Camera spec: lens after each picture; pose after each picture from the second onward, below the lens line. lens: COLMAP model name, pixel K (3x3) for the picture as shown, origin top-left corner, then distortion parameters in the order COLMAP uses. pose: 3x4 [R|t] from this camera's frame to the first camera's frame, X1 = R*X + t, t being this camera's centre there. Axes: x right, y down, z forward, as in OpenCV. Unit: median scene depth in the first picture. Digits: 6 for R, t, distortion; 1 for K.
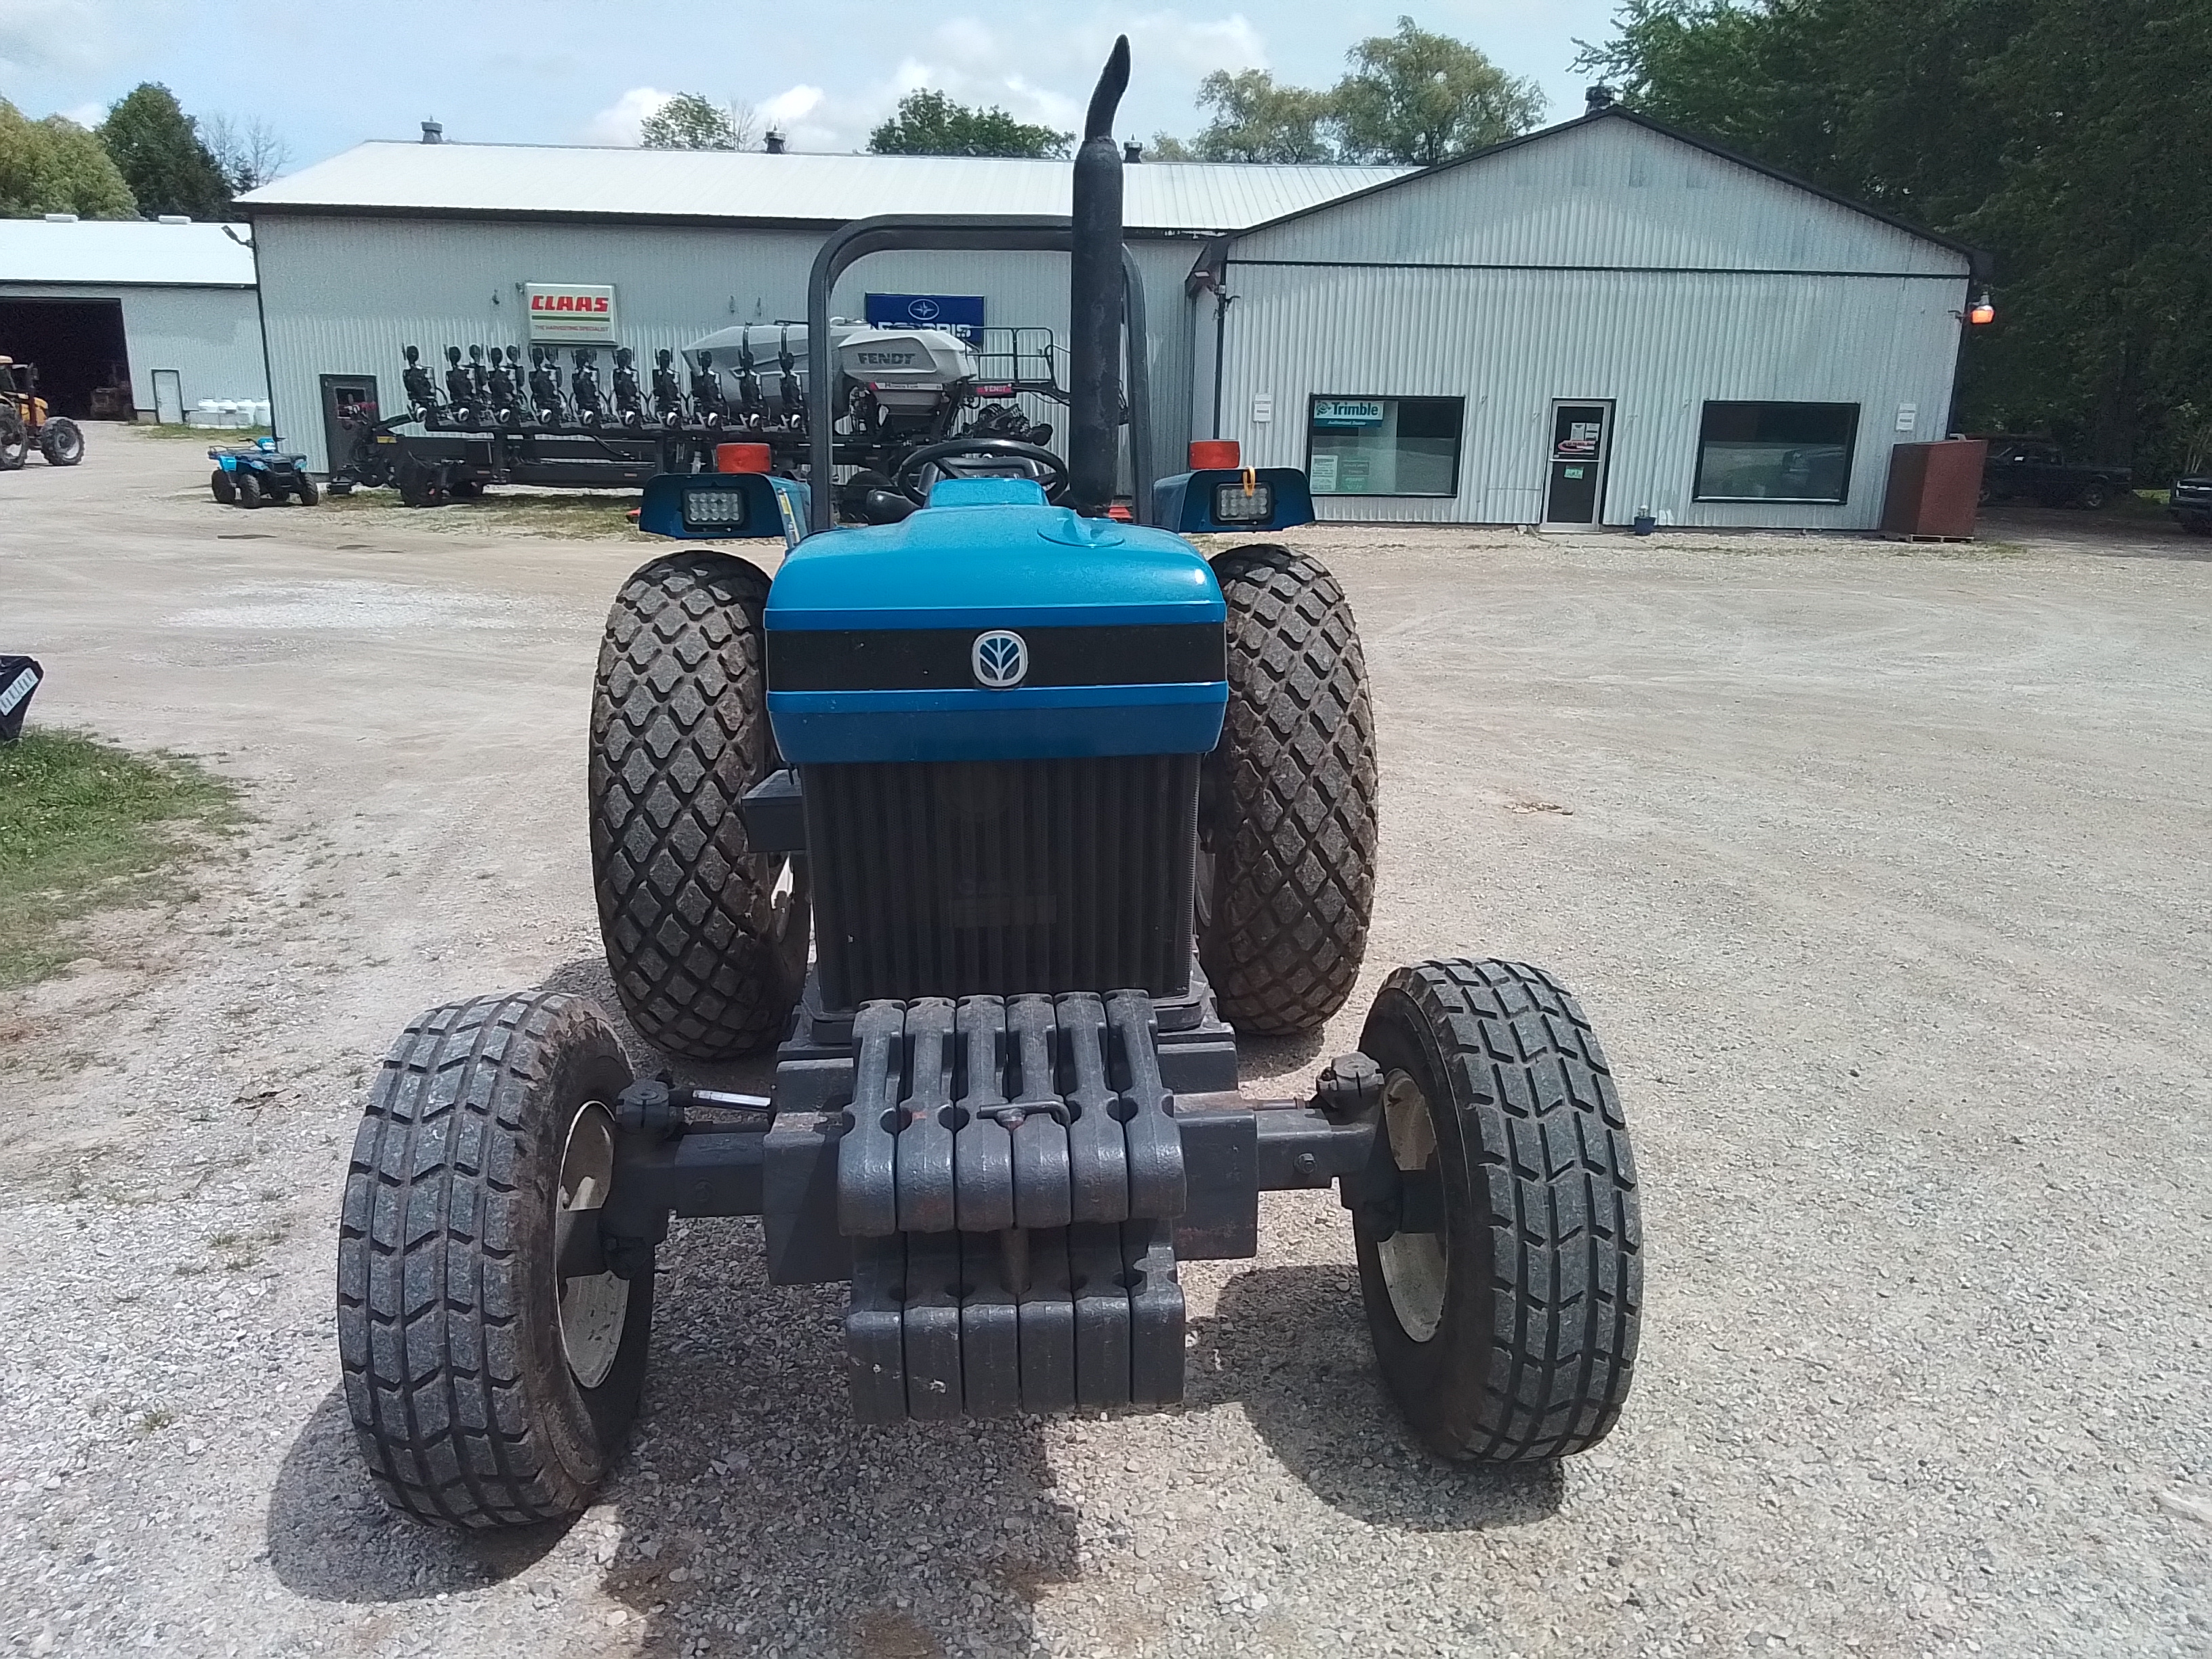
lens RADIAL K [[1559.0, 0, 1115.2], [0, 1559.0, 830.9], [0, 0, 1]] dist [0.049278, -0.063805]
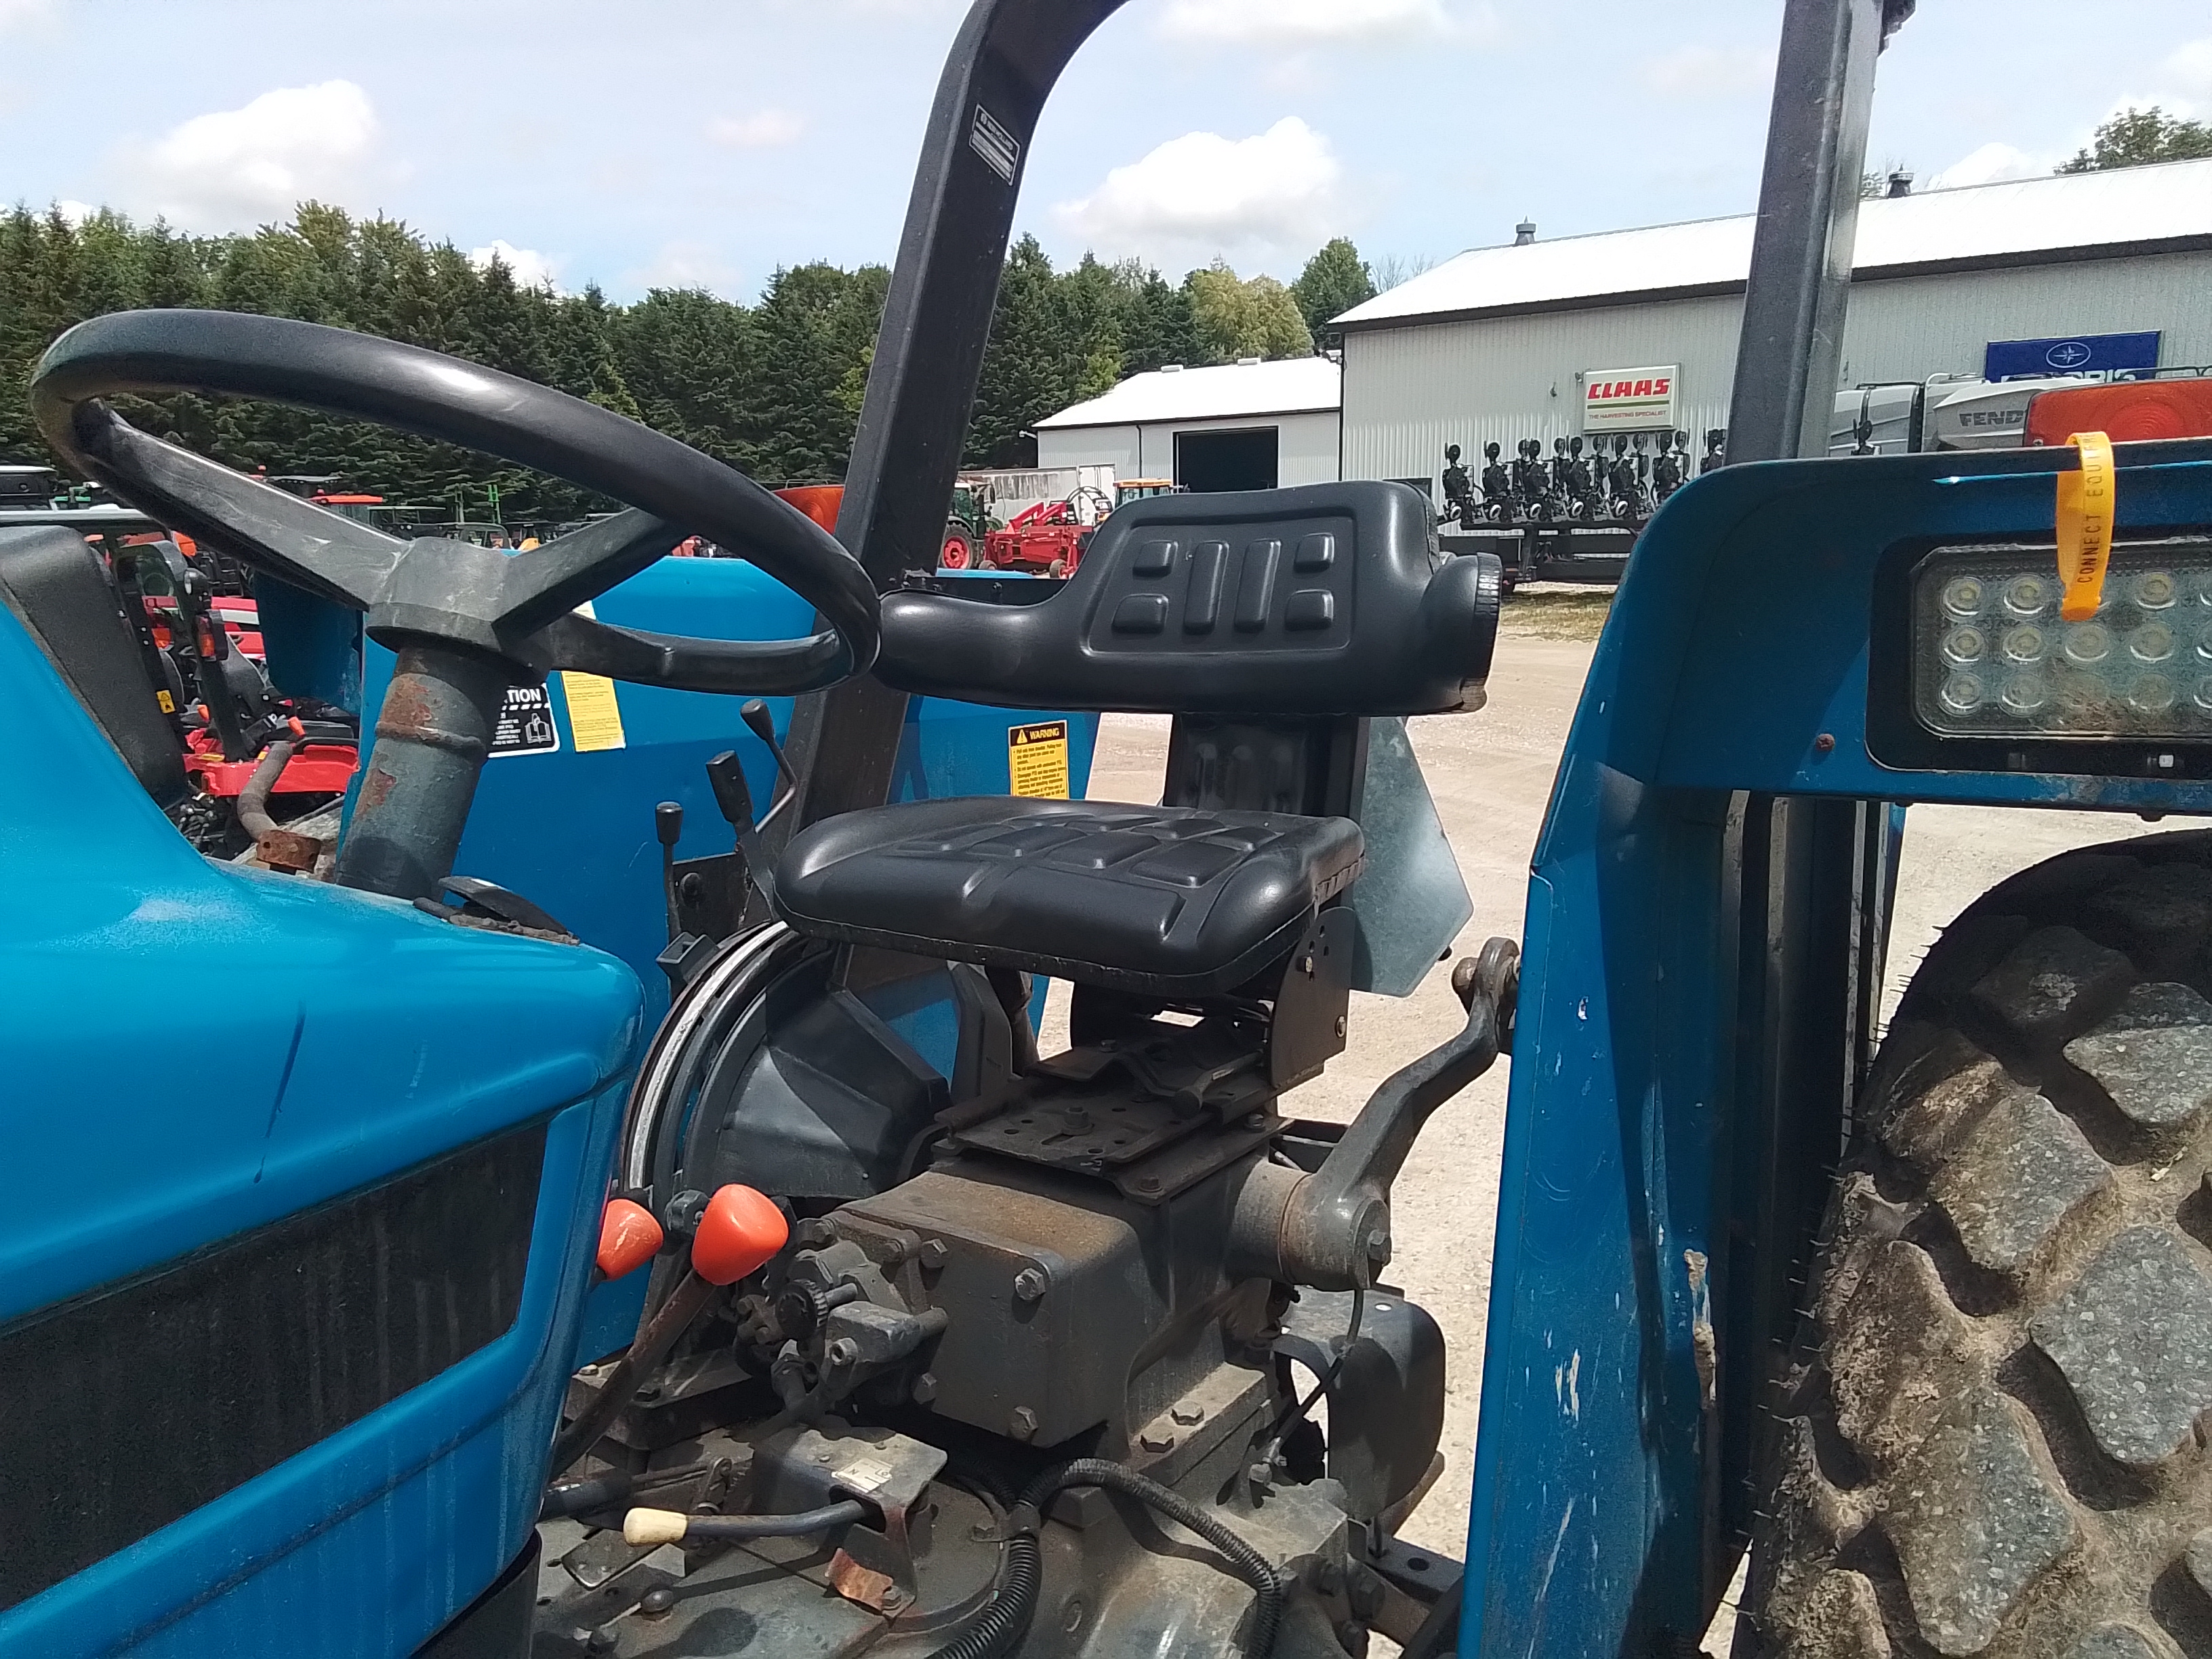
lens RADIAL K [[1559.0, 0, 1115.2], [0, 1559.0, 830.9], [0, 0, 1]] dist [0.049278, -0.063805]
pose [[0.780280, 0.088089, -0.619195, 0.015289], [-0.124472, 0.992099, -0.015714, -0.024300], [0.612919, 0.089333, 0.785080, 0.111538]]
